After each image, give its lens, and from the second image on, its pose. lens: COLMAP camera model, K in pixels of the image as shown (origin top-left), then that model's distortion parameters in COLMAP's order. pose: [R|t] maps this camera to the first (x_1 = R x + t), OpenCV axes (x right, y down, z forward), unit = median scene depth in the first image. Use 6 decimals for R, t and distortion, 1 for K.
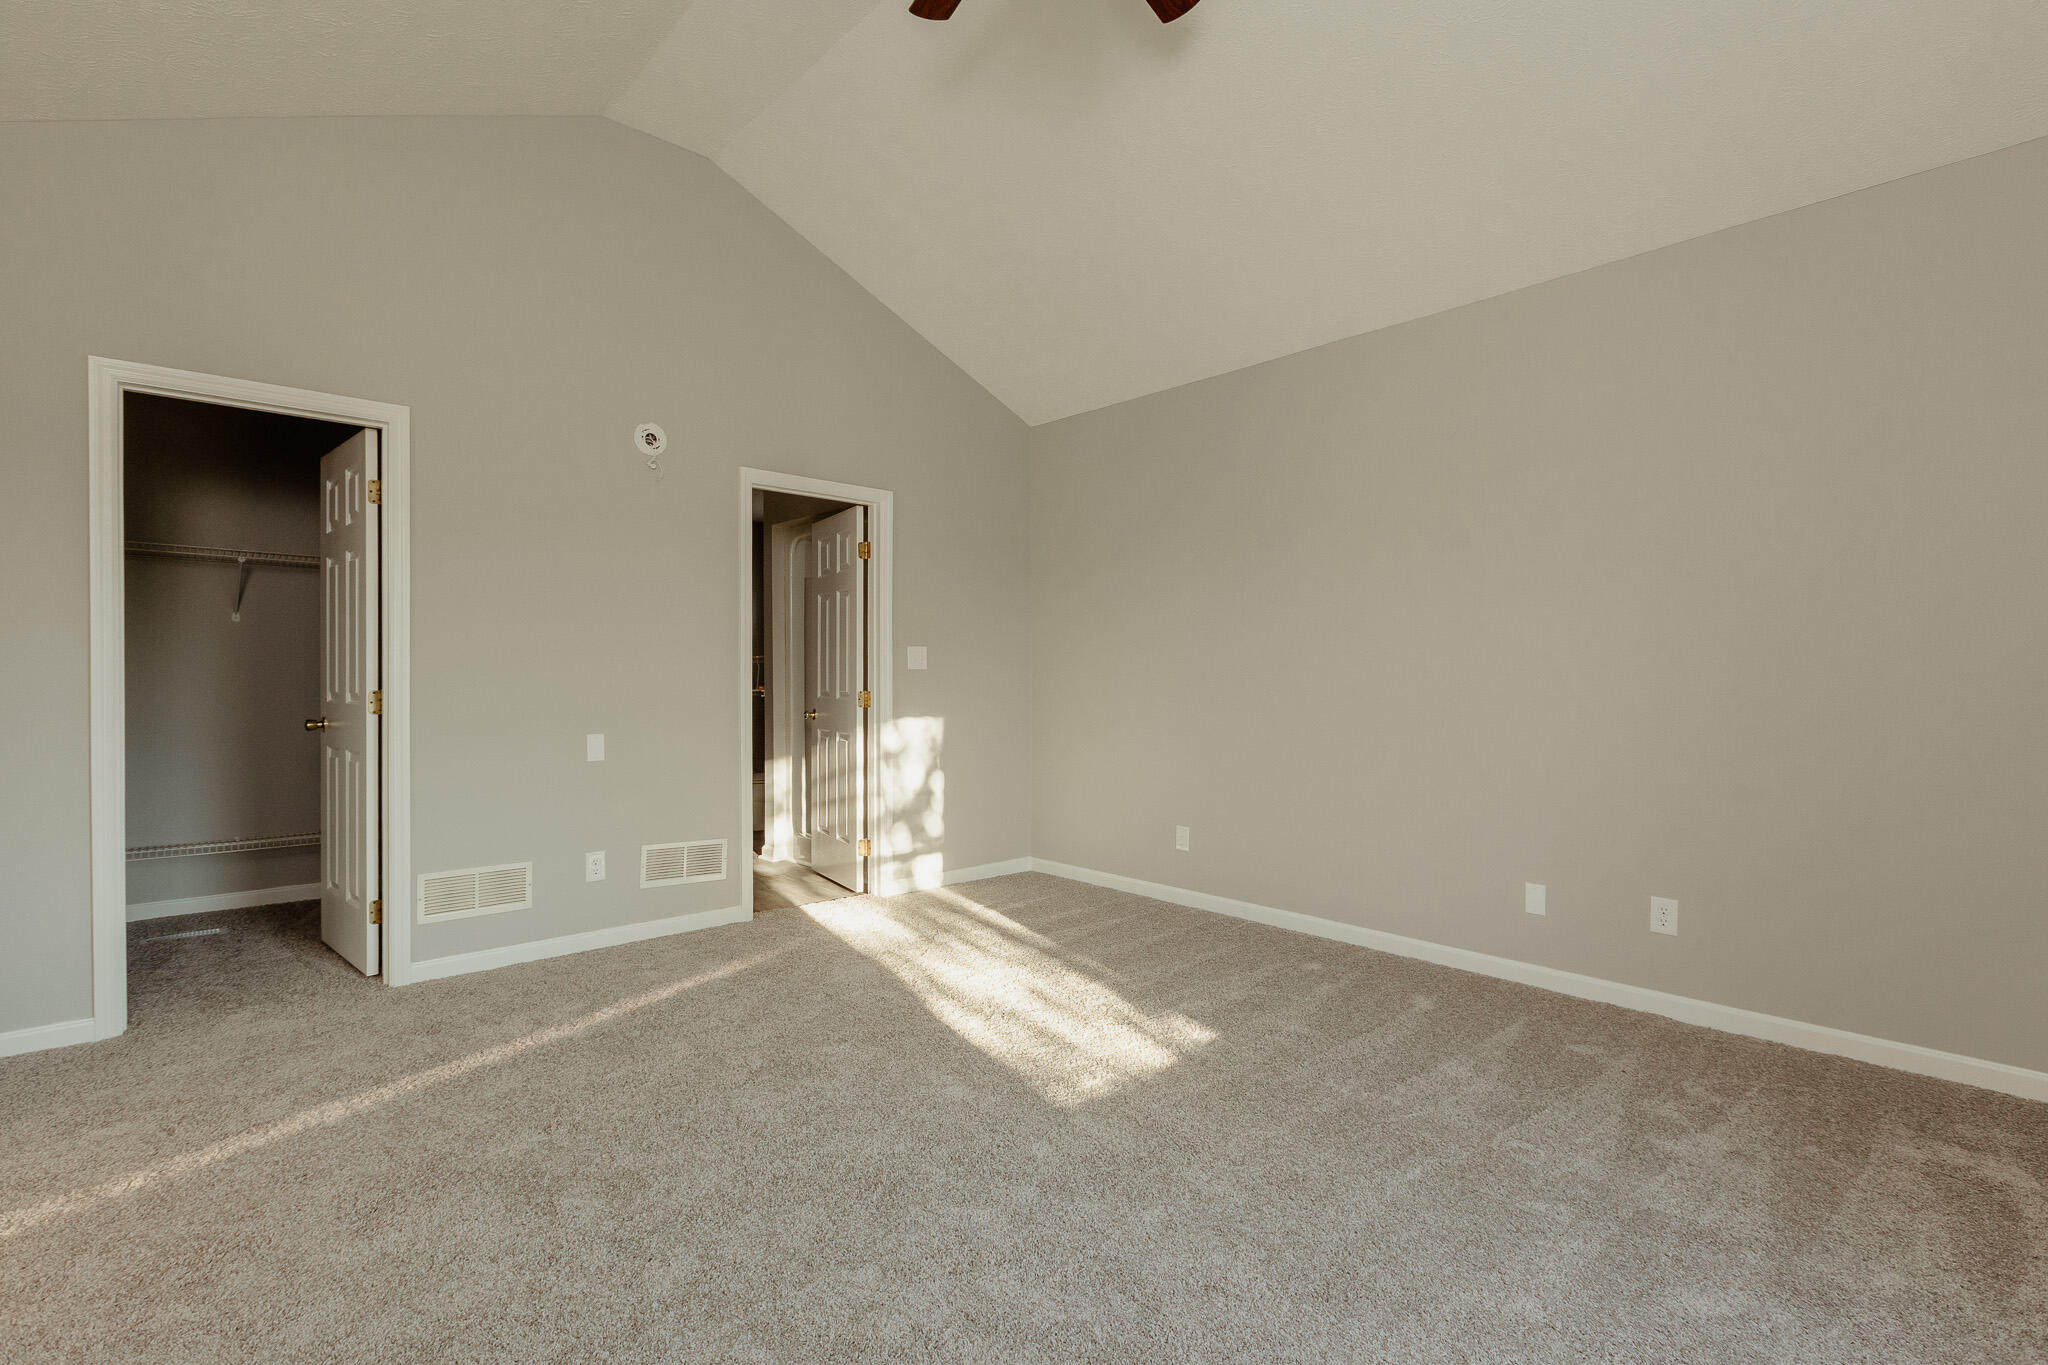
lens RADIAL K [[935.5, 0, 1022.5], [0, 935.5, 670.8], [0, 0, 1]] dist [0.002926, -0.000709]
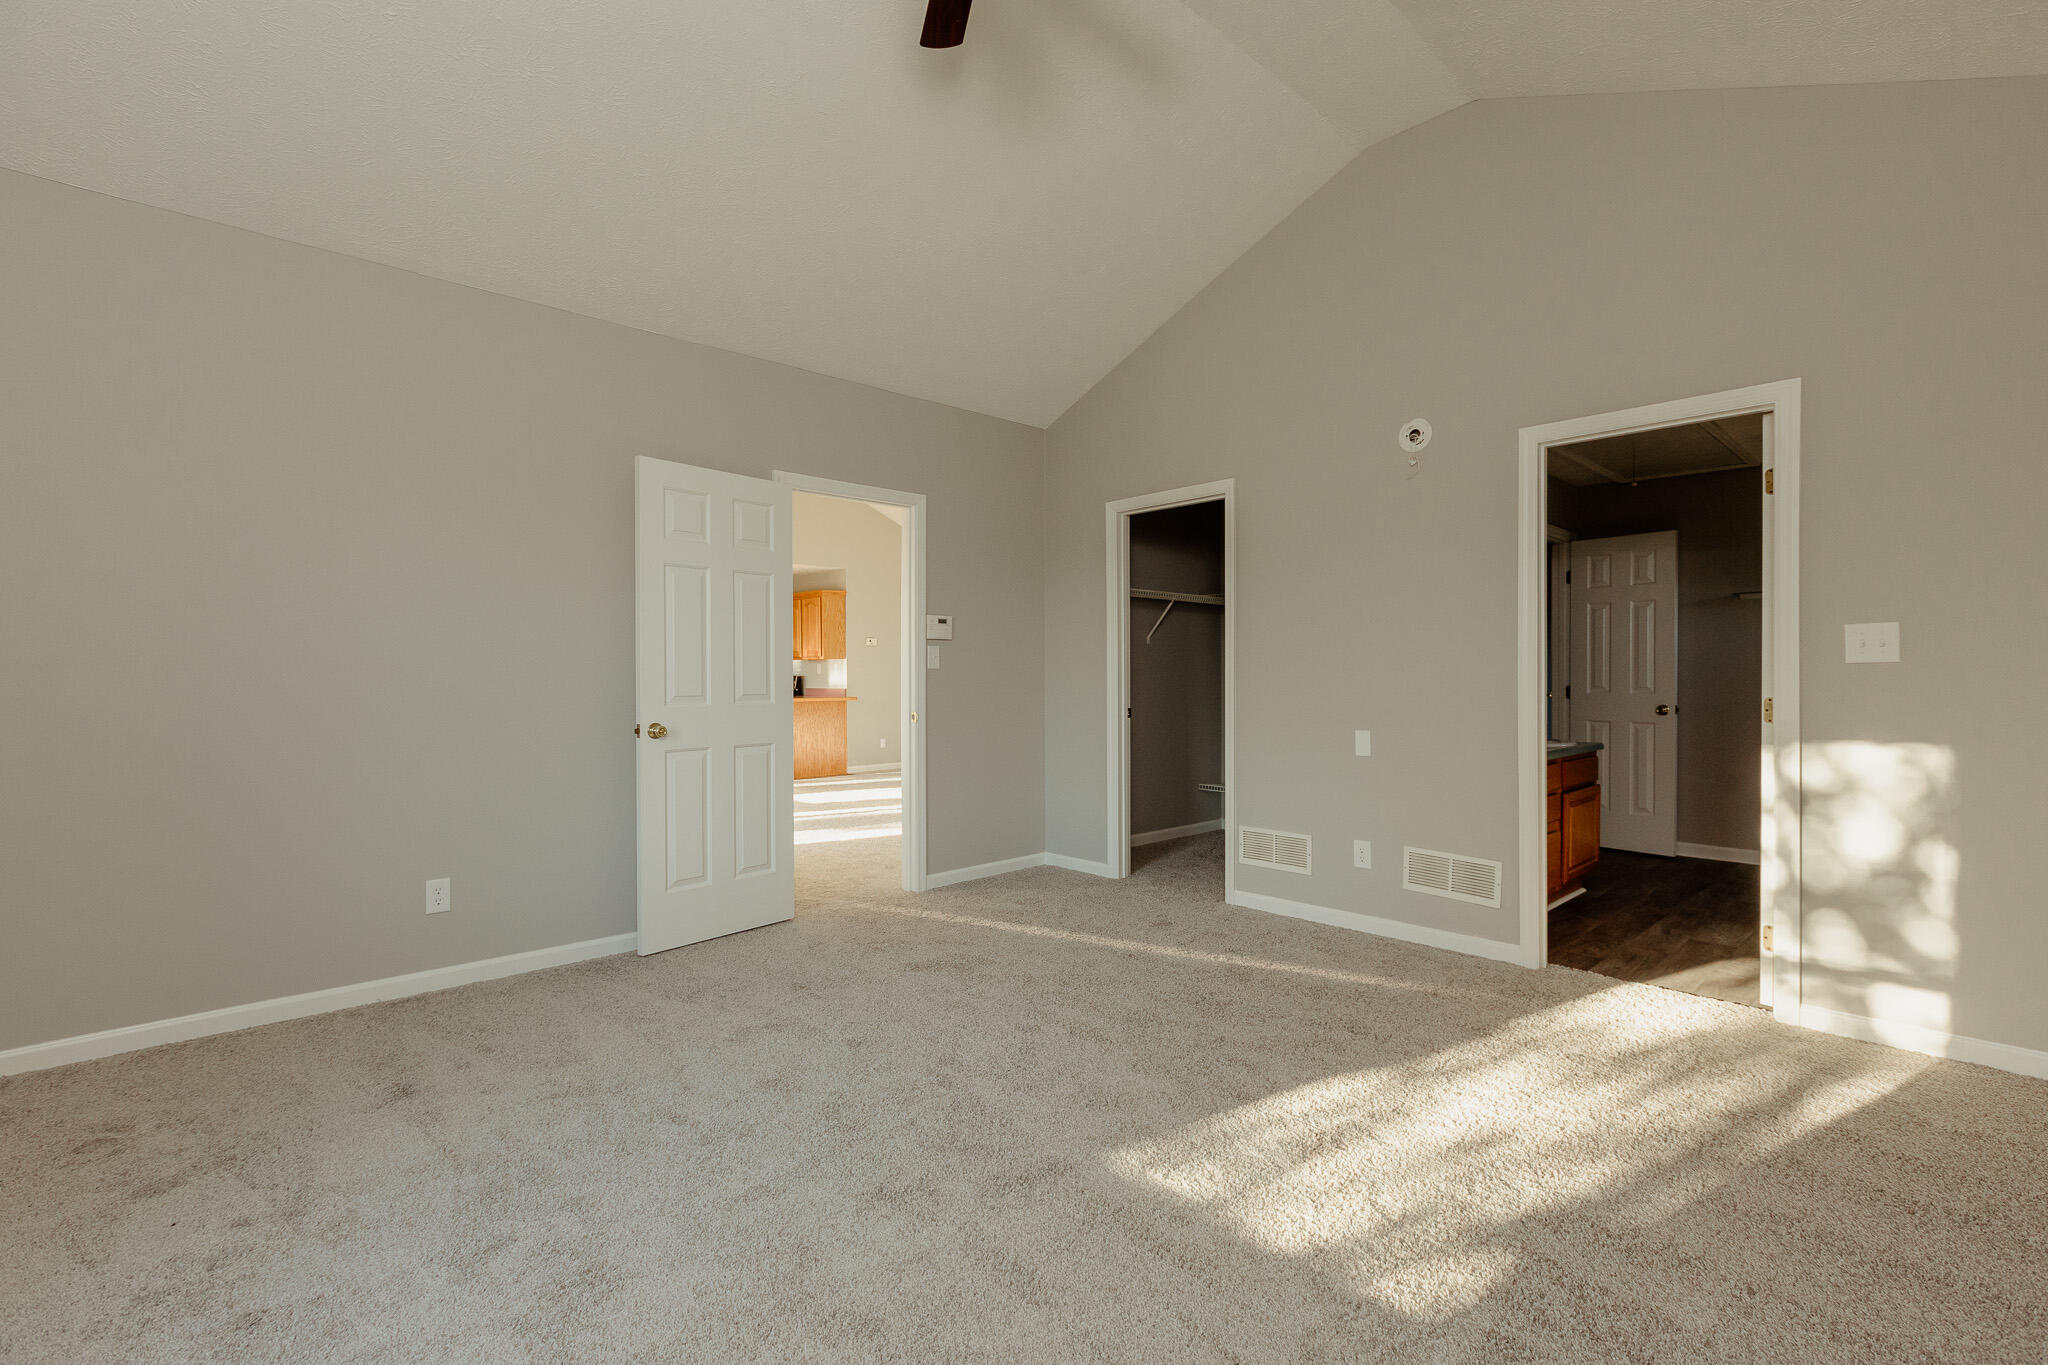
lens RADIAL K [[935.5, 0, 1018.3], [0, 935.5, 682.1], [0, 0, 1]] dist [0.002926, -0.000709]
pose [[-0.007825, -0.000488, -0.999969, 0.588067], [0.012784, 0.999918, -0.000588, 0.006966], [0.999888, -0.012788, -0.007818, 0.586658]]
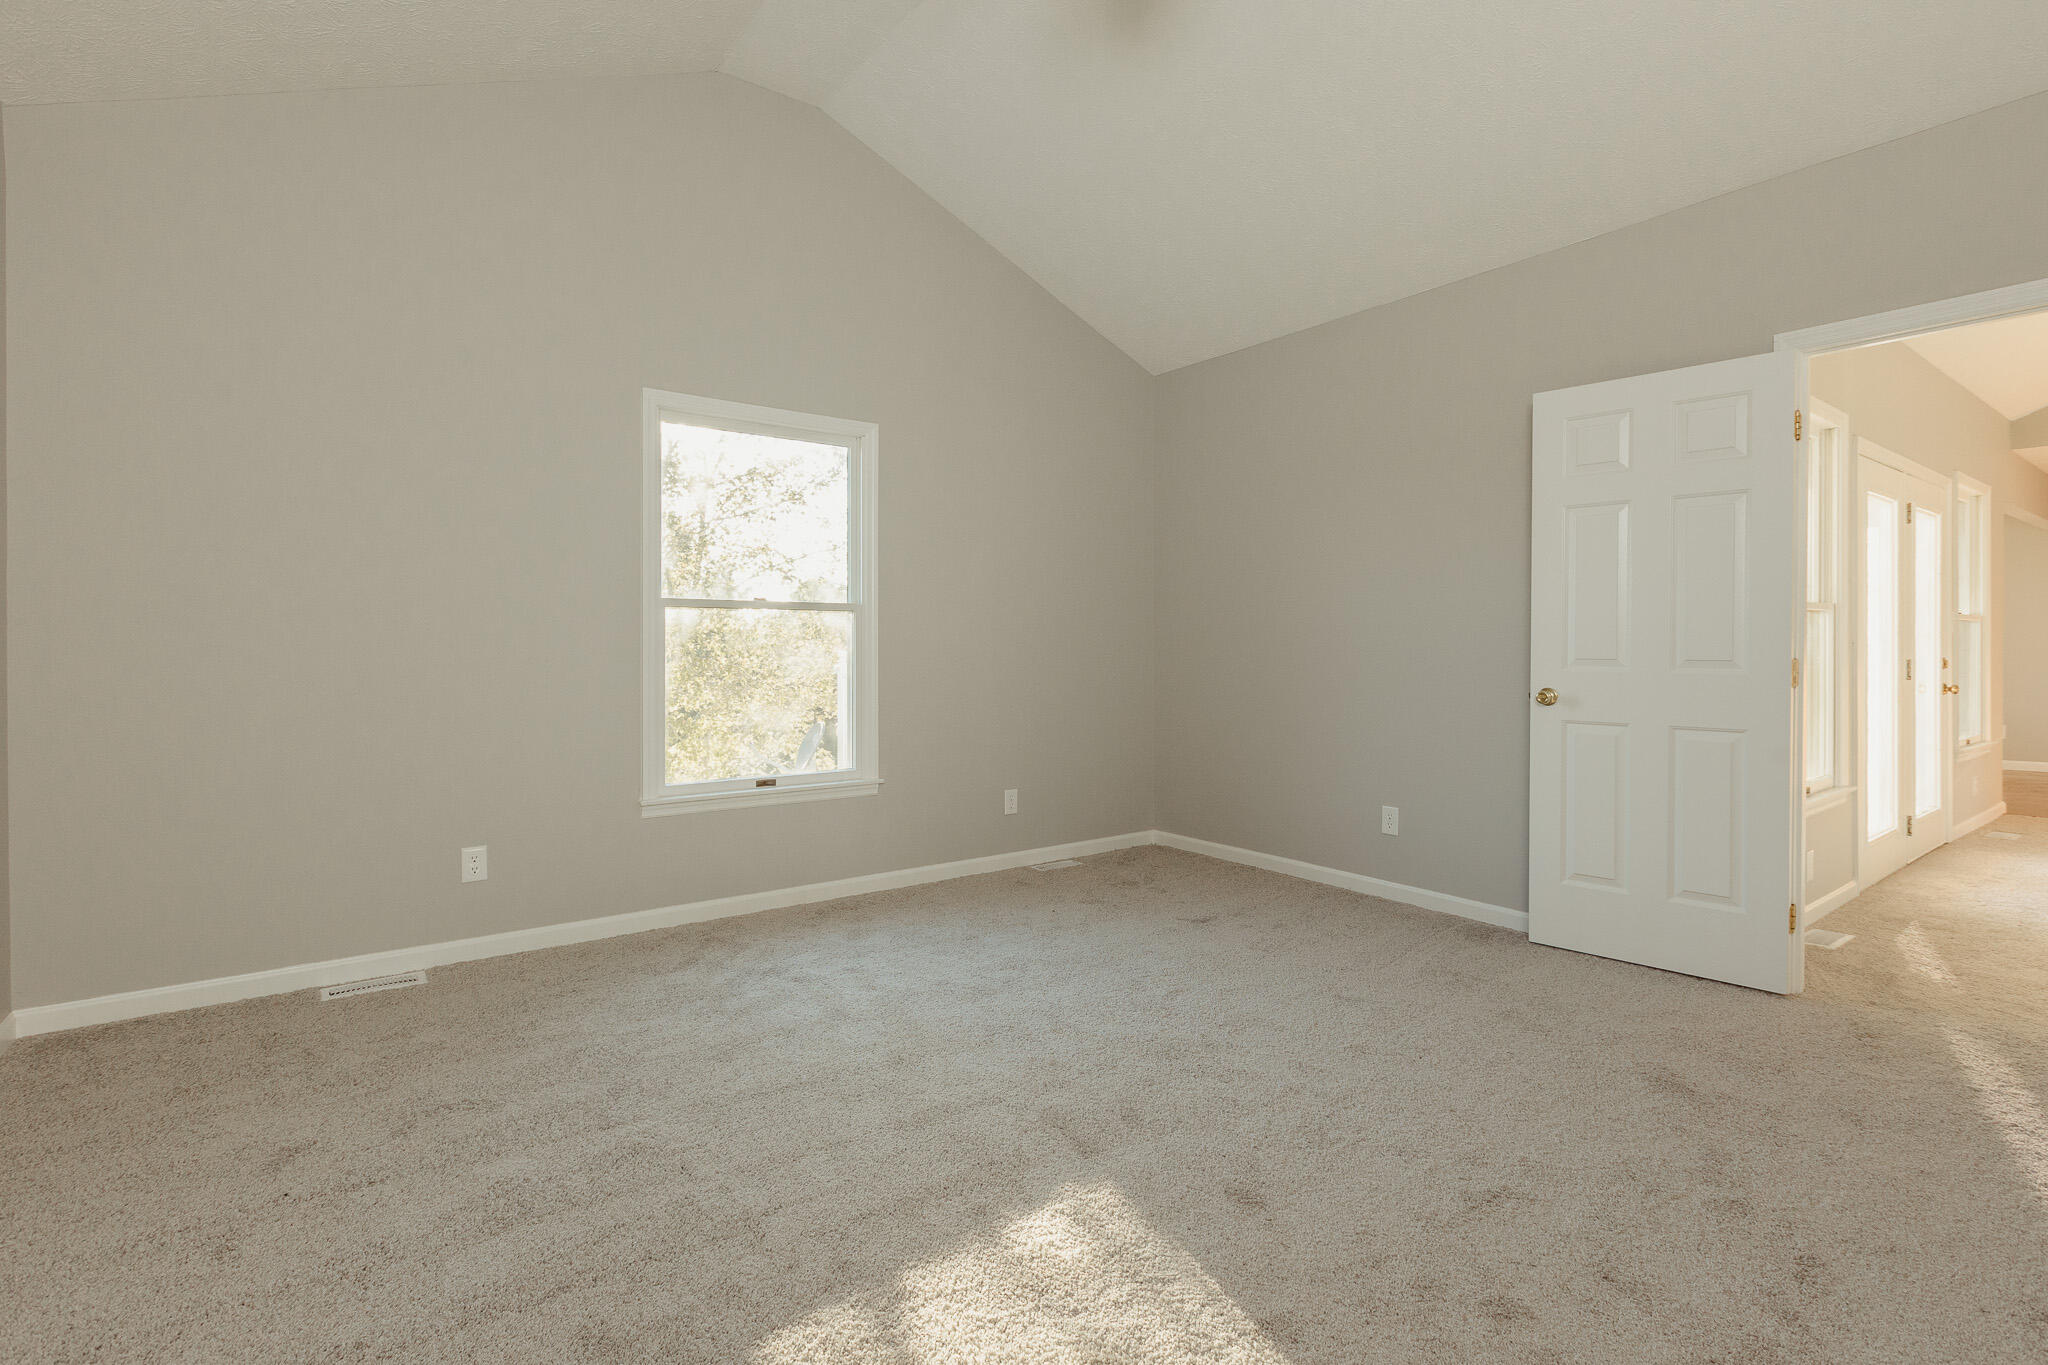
lens RADIAL K [[935.5, 0, 973.8], [0, 935.5, 651.4], [0, 0, 1]] dist [0.002926, -0.000709]
pose [[-0.988504, -0.010900, 0.150804, 0.014447], [-0.010402, 0.999938, 0.004091, 0.012035], [-0.150839, 0.002475, -0.988555, 1.140883]]
